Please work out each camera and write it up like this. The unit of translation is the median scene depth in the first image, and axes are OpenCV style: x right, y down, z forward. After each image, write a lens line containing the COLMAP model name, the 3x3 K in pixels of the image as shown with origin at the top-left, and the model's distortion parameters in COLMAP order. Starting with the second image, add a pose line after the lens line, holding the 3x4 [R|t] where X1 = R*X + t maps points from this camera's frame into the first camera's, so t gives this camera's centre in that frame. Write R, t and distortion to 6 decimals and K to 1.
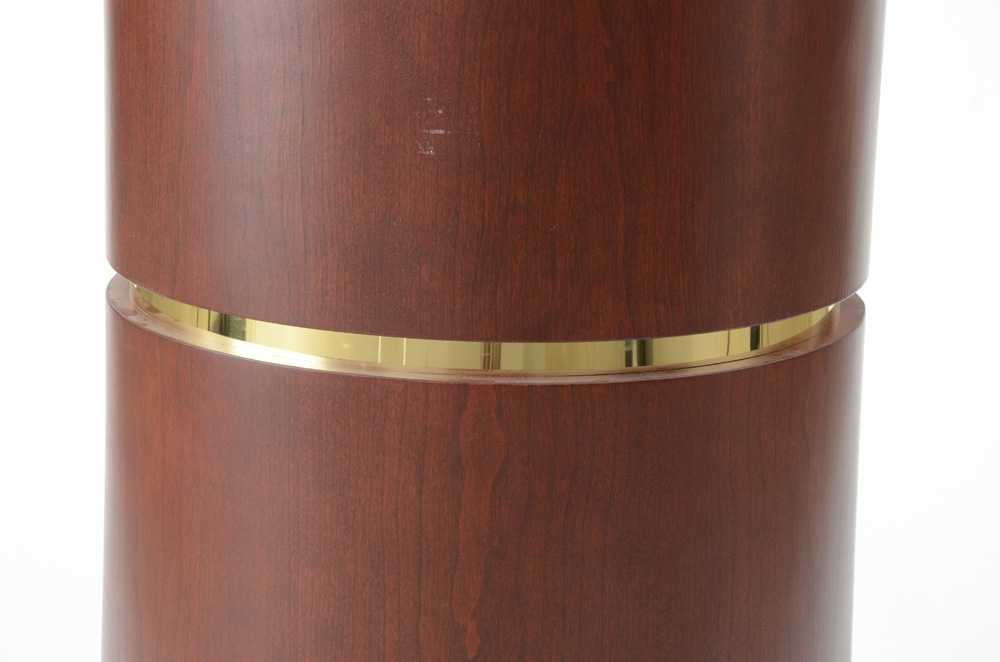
lens RADIAL K [[3386.2, 0, 502.1], [0, 3386.2, 333.7], [0, 0, 1]] dist [0.915666, 0.000000]
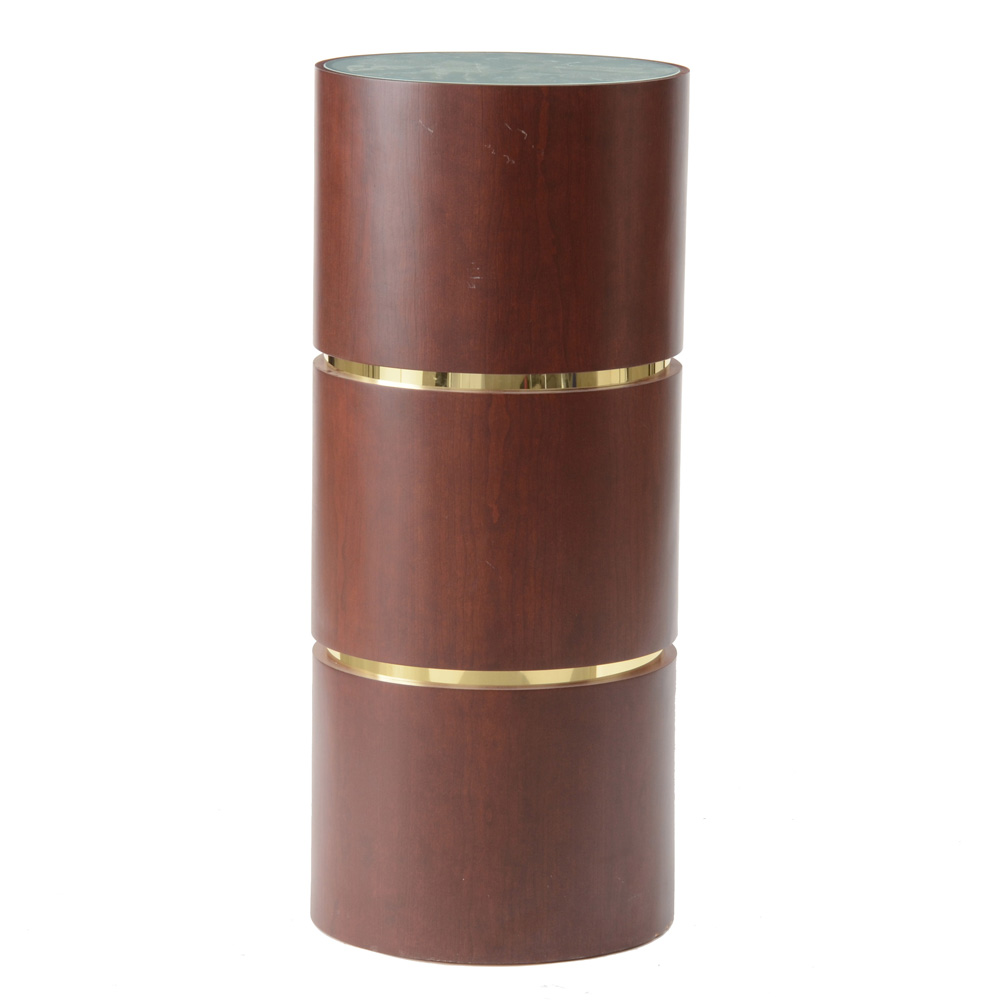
lens RADIAL K [[3466.6, 0, 500.5], [0, 3466.6, 498.8], [0, 0, 1]] dist [0.192693, 0.000000]
pose [[0.999798, -0.016639, 0.011271, -0.030512], [0.016871, 0.999641, -0.020812, 0.126982], [-0.010921, 0.020998, 0.999720, -1.208841]]
